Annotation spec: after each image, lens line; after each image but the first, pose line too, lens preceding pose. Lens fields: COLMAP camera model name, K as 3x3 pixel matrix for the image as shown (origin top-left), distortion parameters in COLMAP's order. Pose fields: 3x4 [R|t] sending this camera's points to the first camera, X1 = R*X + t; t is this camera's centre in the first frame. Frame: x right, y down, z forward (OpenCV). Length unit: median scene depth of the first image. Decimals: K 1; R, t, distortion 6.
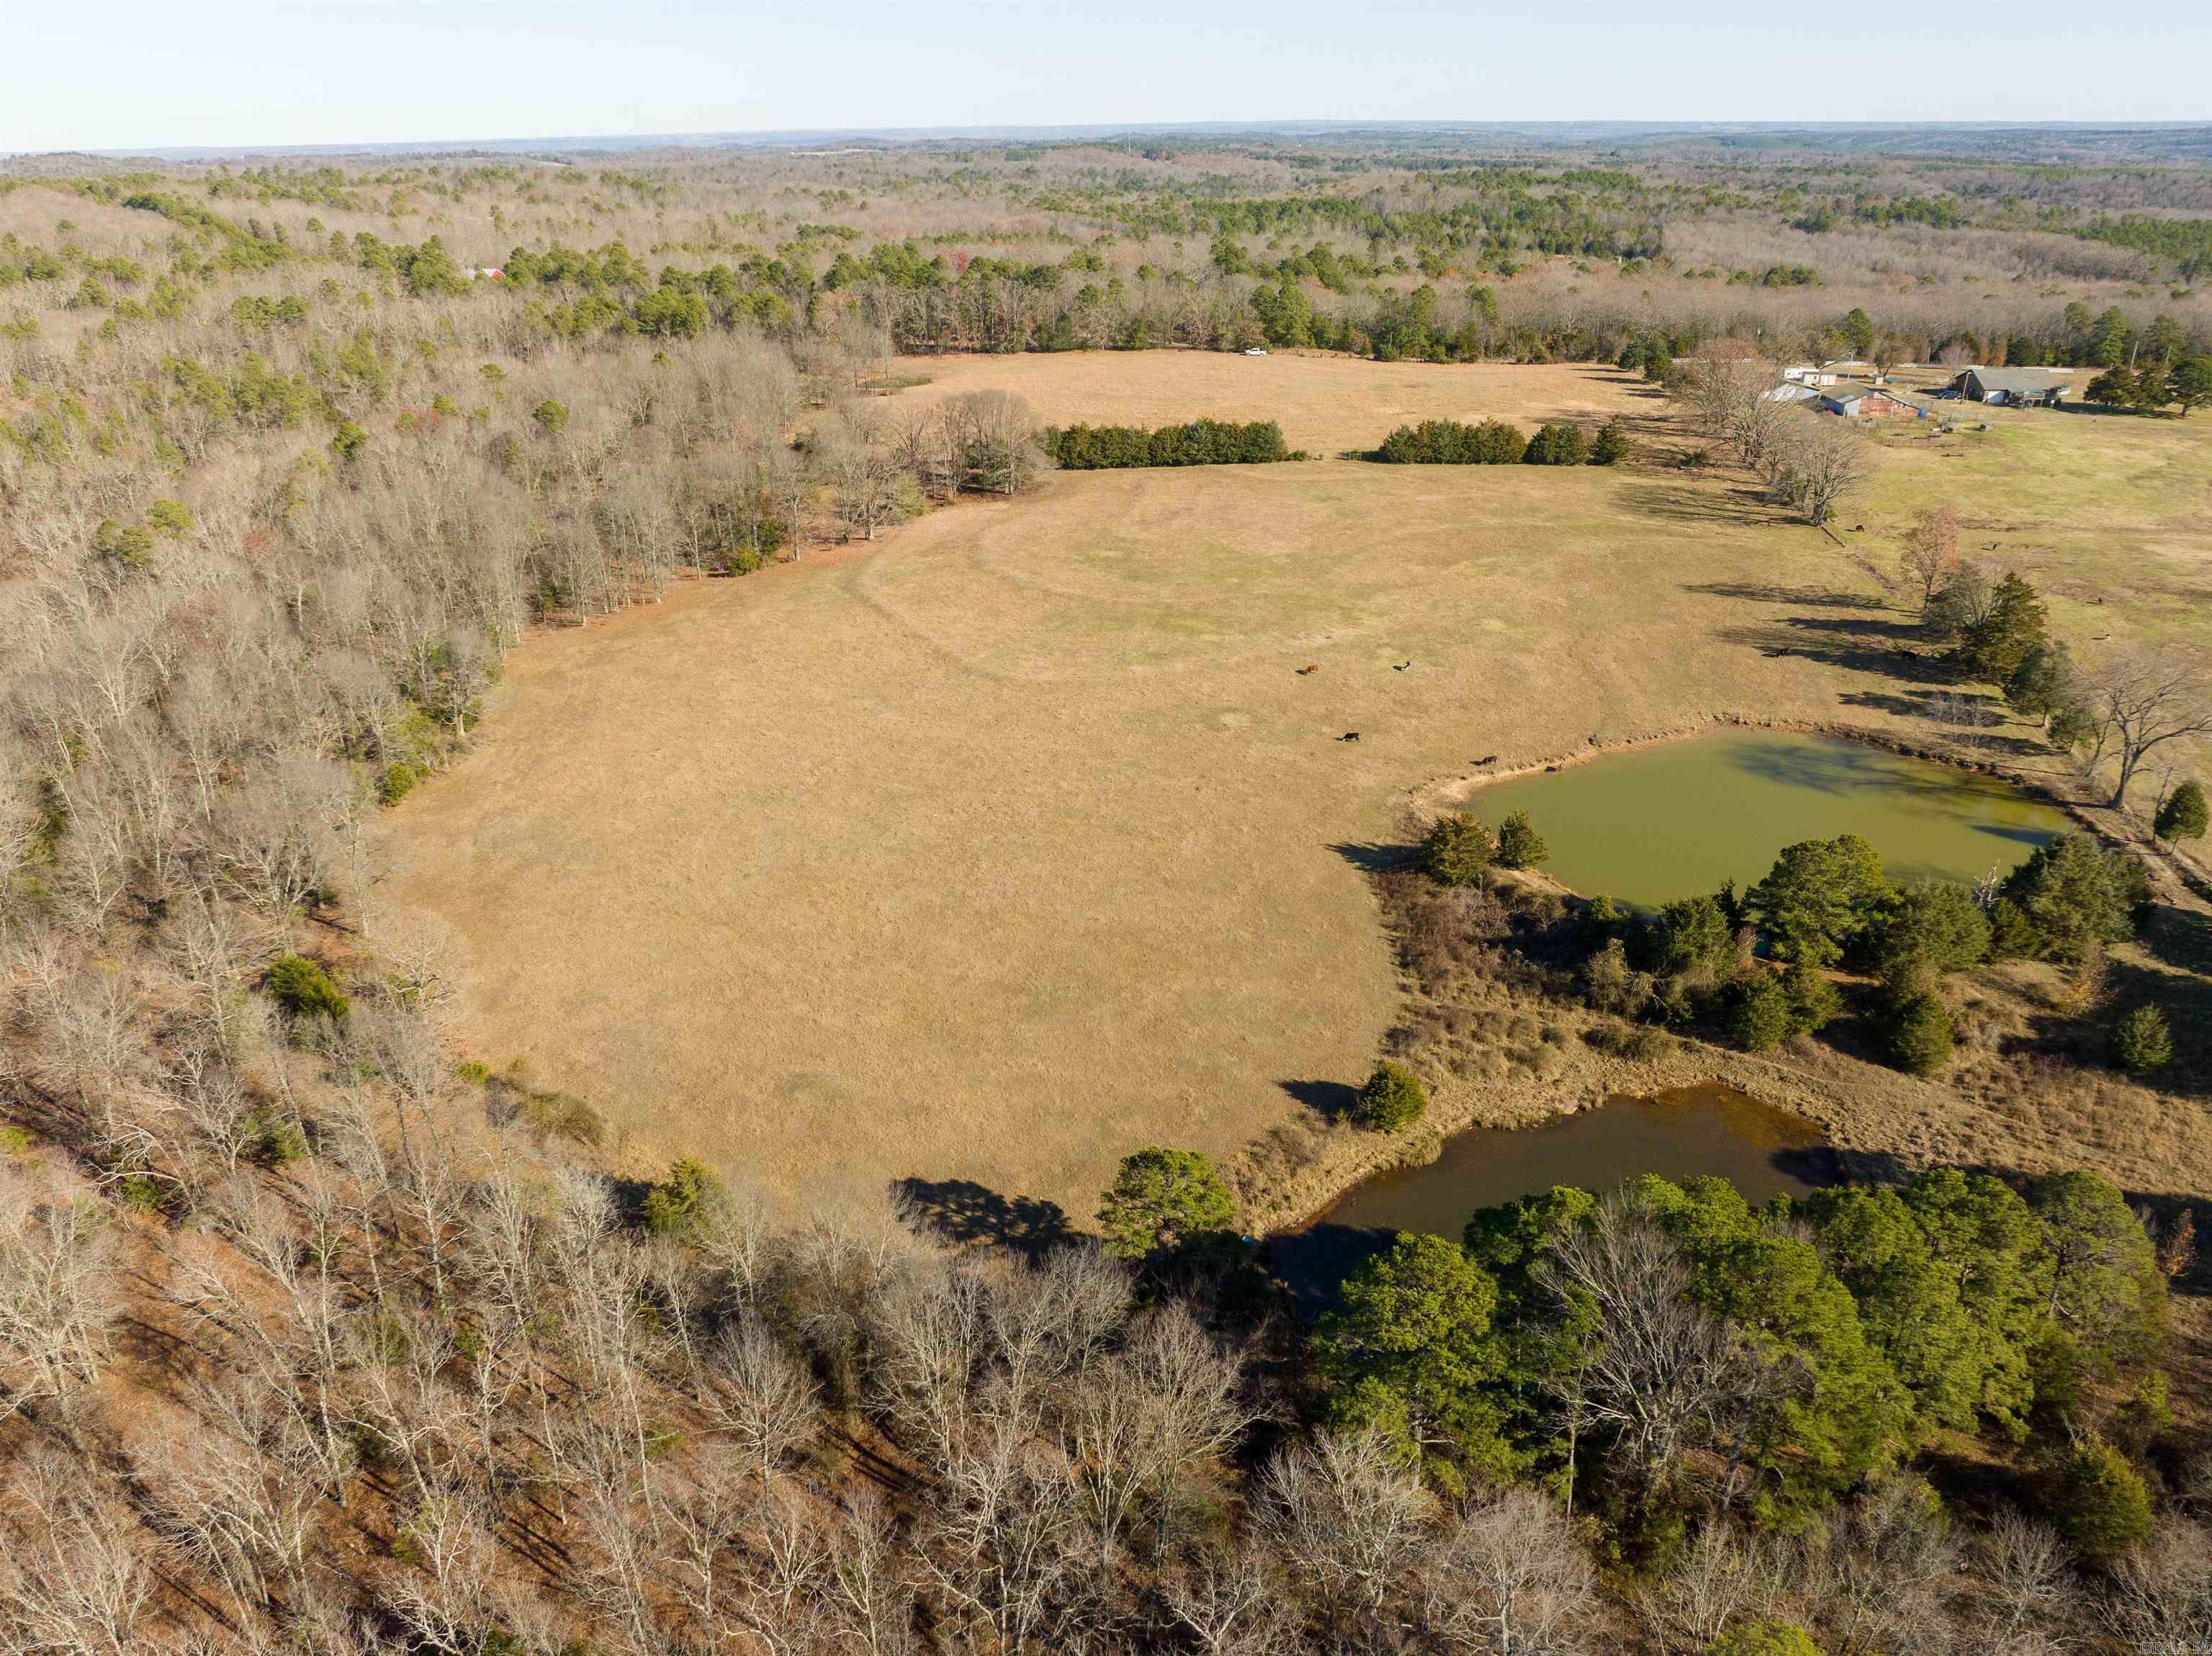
lens RADIAL K [[1564.1, 0, 1101.3], [0, 1564.1, 827.5], [0, 0, 1]] dist [-0.044877, 0.015144]
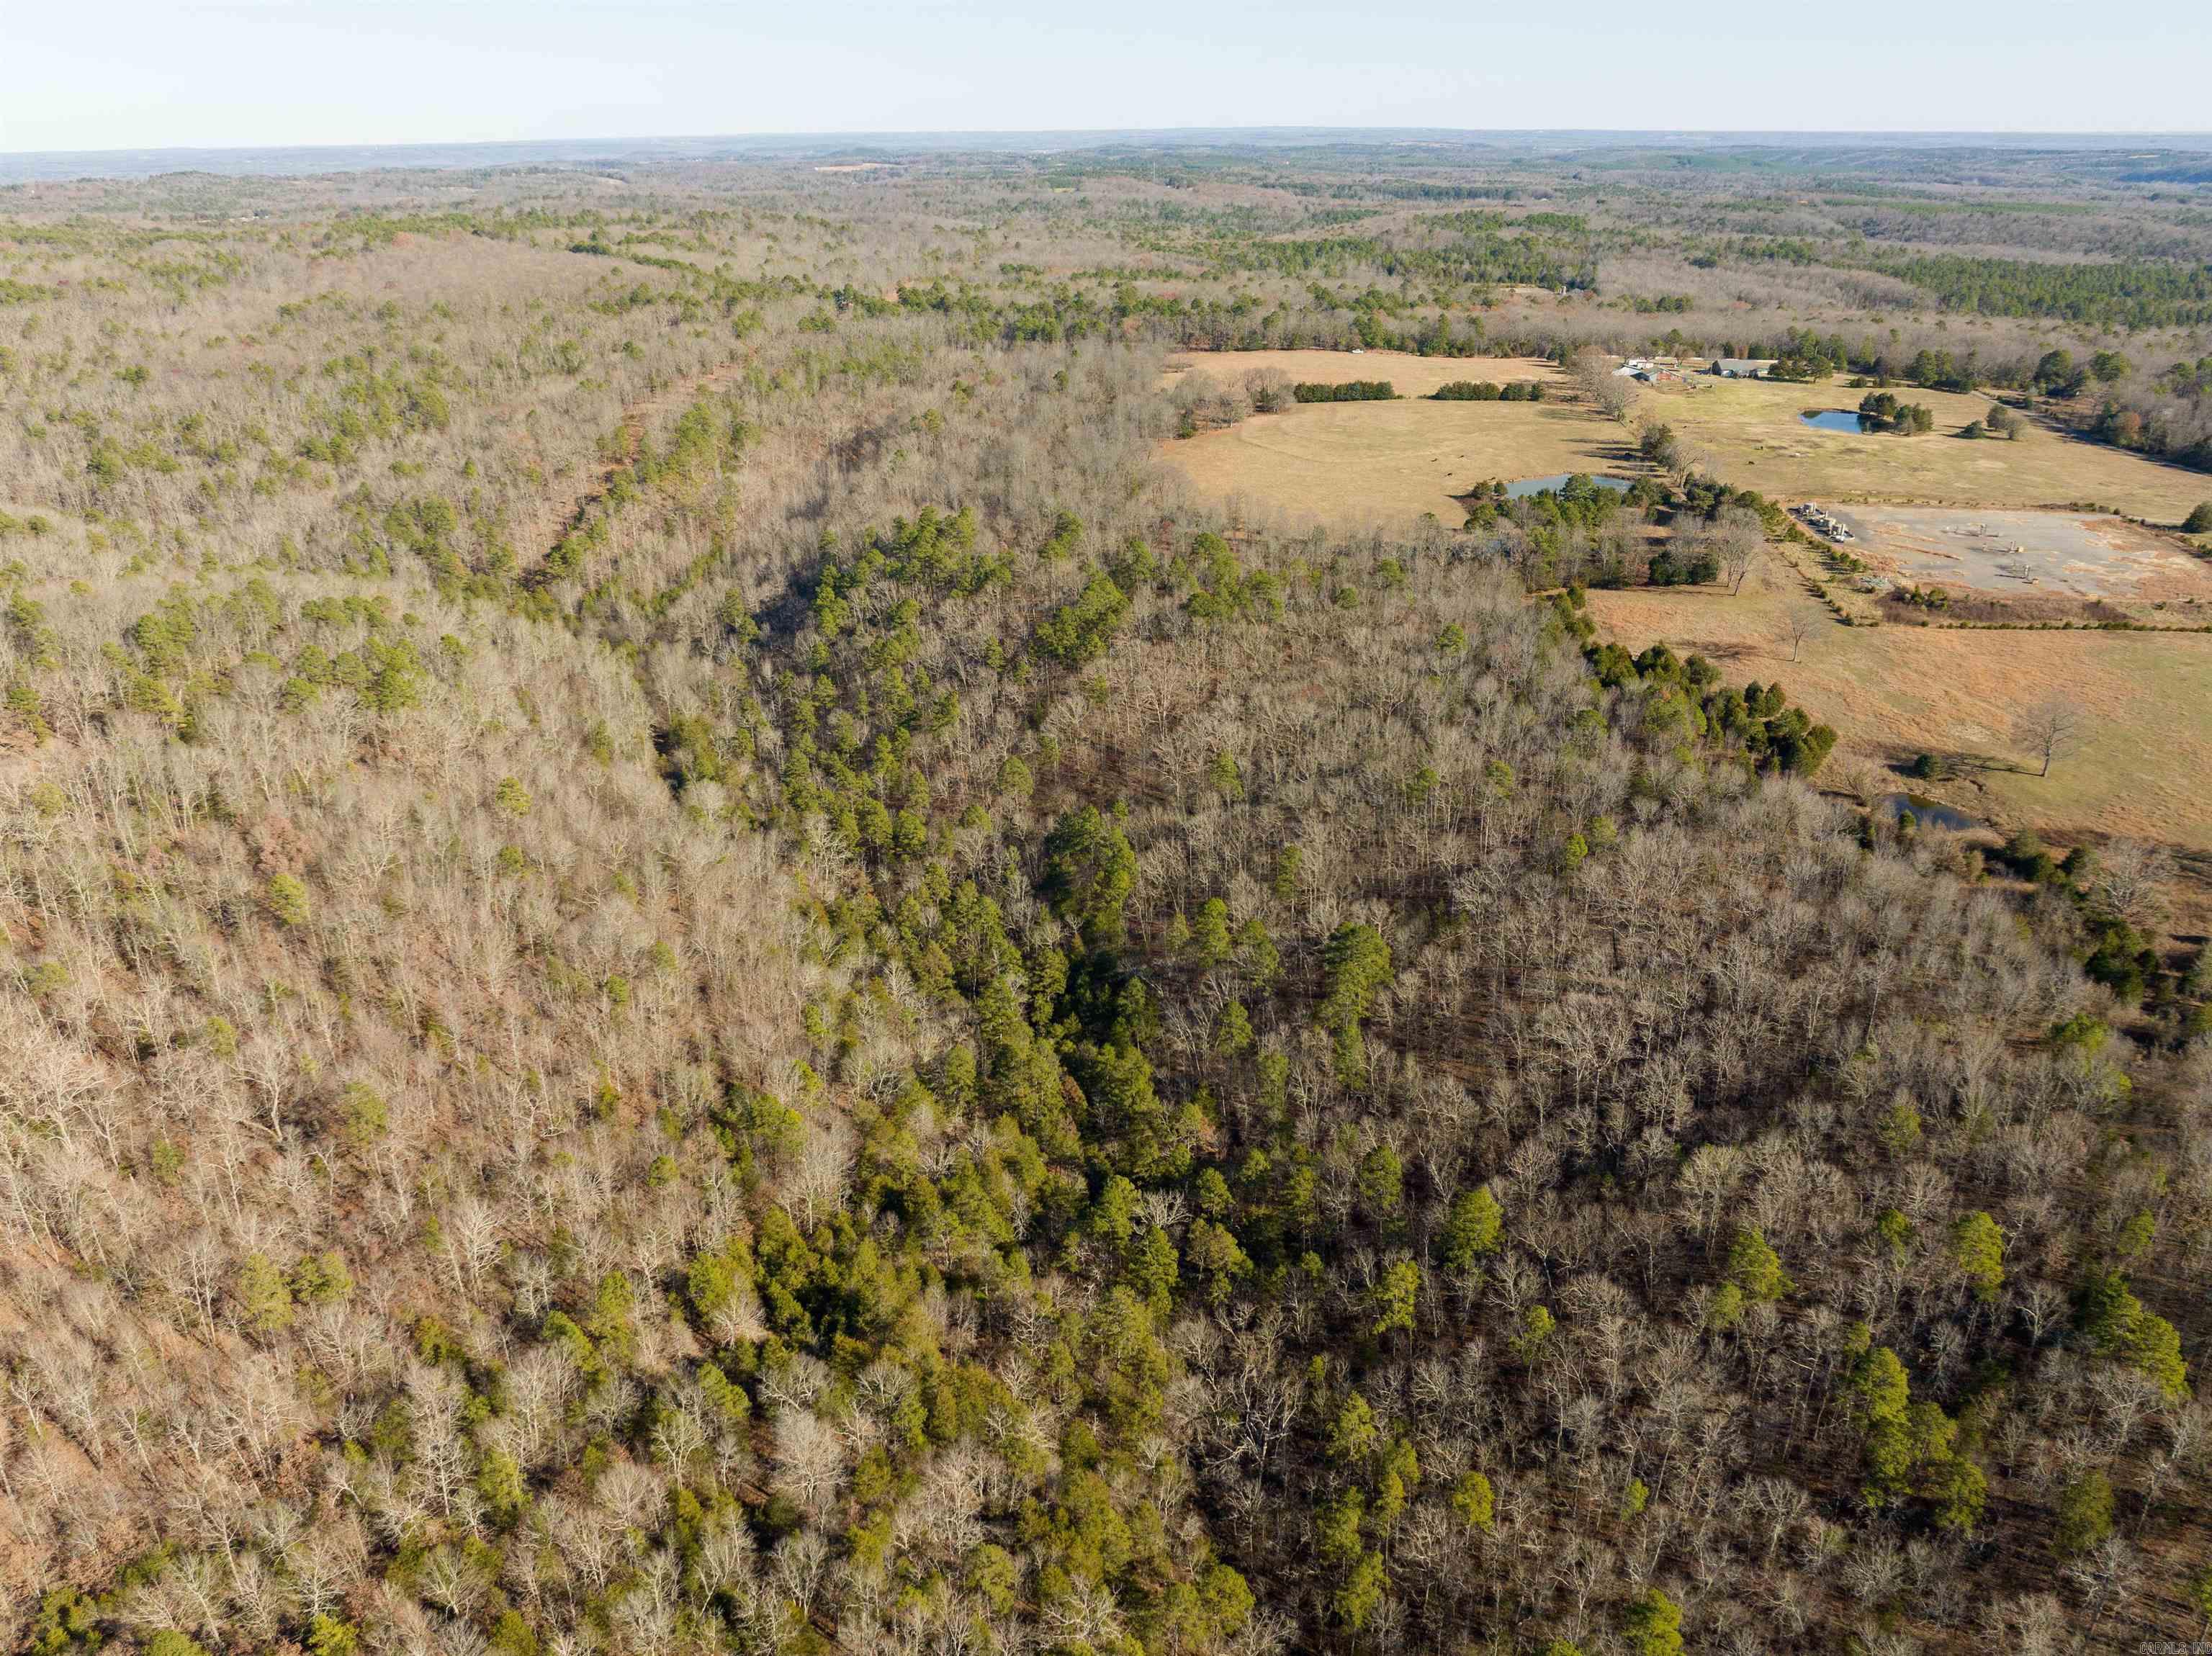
lens RADIAL K [[1616.8, 0, 1094.0], [0, 1616.8, 824.6], [0, 0, 1]] dist [-0.040501, 0.010163]
pose [[0.999802, -0.002249, 0.019777, -0.264552], [0.002497, 0.999919, -0.012519, 0.297004], [-0.019747, 0.012566, 0.999726, -0.954223]]
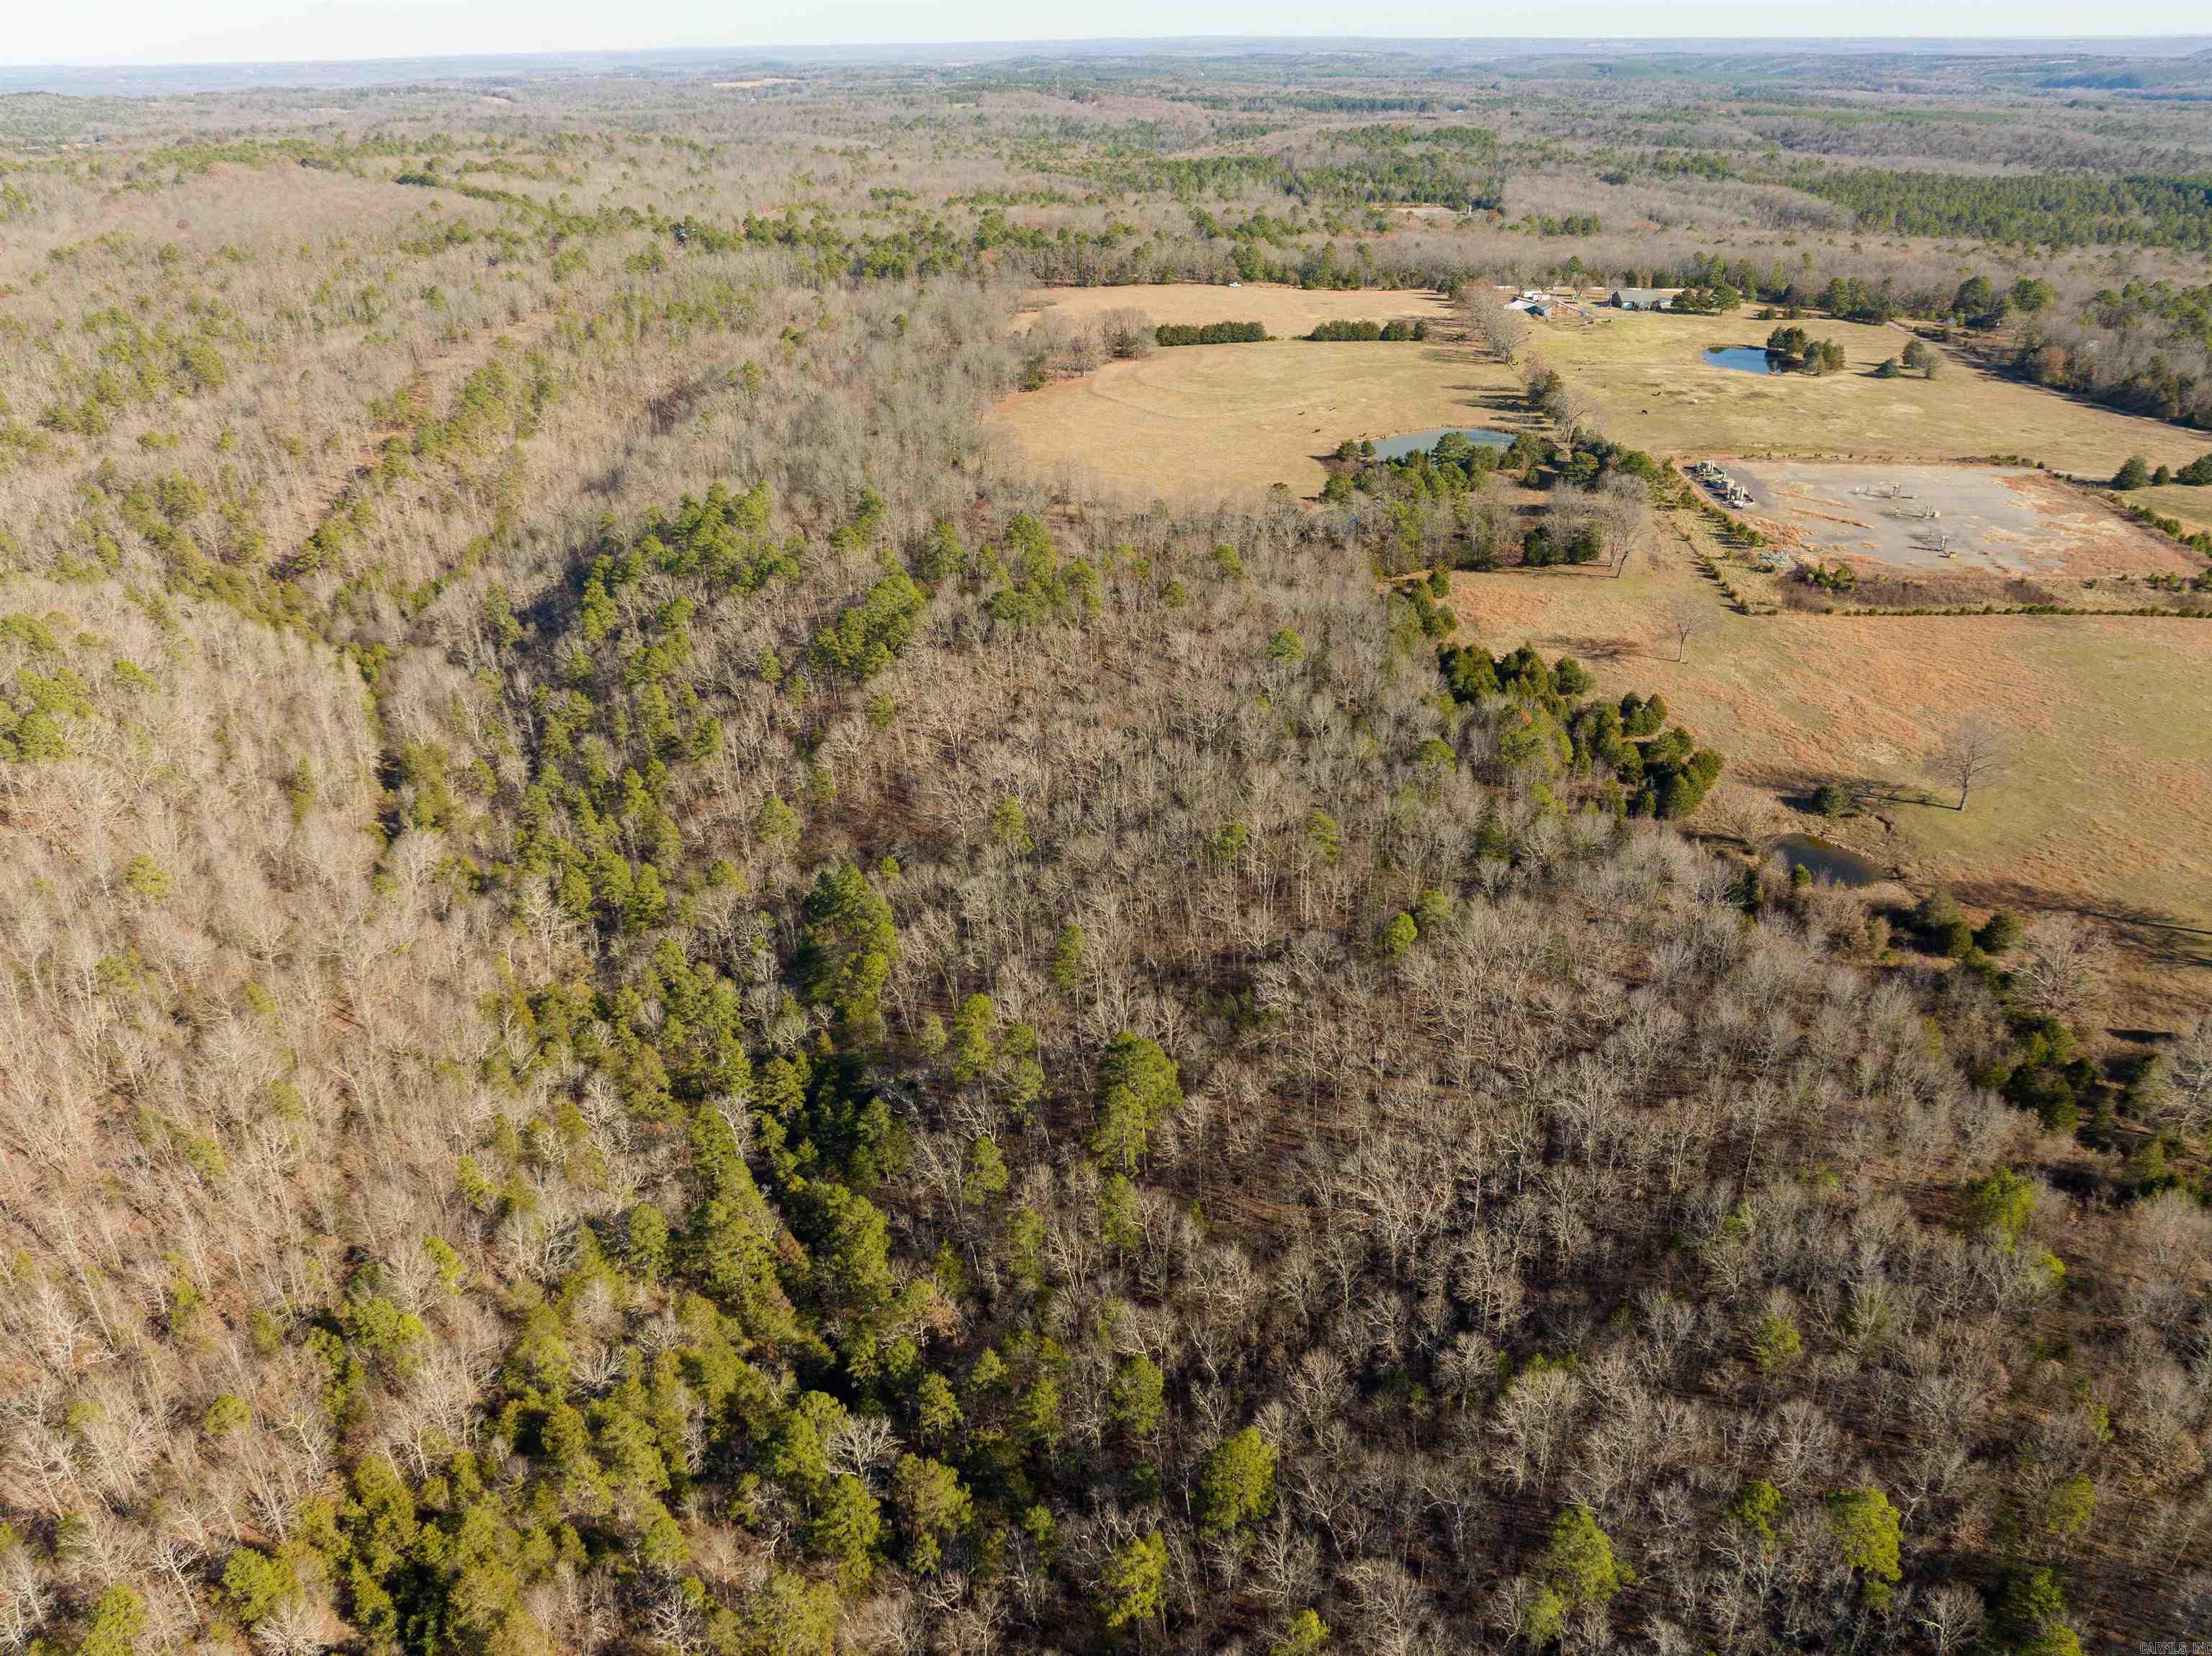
lens RADIAL K [[1611.2, 0, 1099.5], [0, 1611.2, 825.6], [0, 0, 1]] dist [-0.042126, 0.009416]
pose [[0.997848, -0.028611, 0.058992, -0.178306], [0.026468, 0.998973, 0.036787, 0.233793], [-0.059984, -0.035146, 0.997580, -0.818574]]
